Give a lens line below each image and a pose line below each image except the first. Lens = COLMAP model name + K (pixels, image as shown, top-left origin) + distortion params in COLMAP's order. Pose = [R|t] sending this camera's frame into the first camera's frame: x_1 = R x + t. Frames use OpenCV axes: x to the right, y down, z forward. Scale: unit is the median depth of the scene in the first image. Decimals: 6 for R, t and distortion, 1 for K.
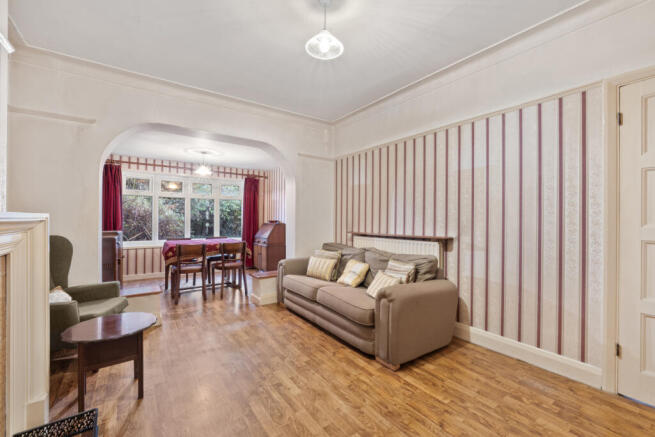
lens RADIAL K [[276.8, 0, 327.6], [0, 276.8, 218.4], [0, 0, 1]] dist [-0.004038, -0.001848]
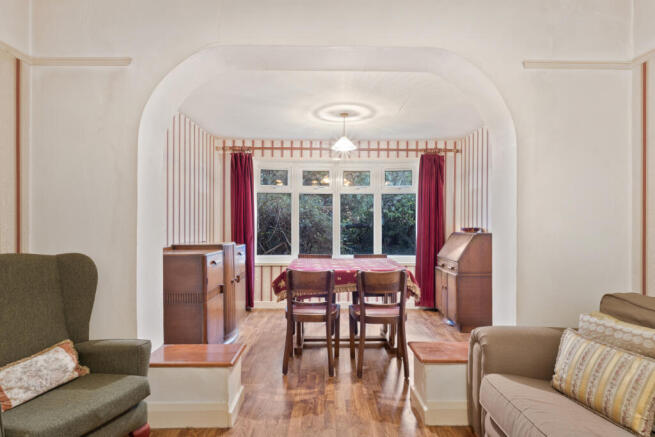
lens RADIAL K [[351.5, 0, 329.1], [0, 351.5, 222.7], [0, 0, 1]] dist [0.001277, 0.000463]
pose [[0.820988, -0.004265, -0.570930, -0.036851], [0.003913, 0.999991, -0.001844, -0.001350], [0.570932, -0.000721, 0.820997, 0.322868]]
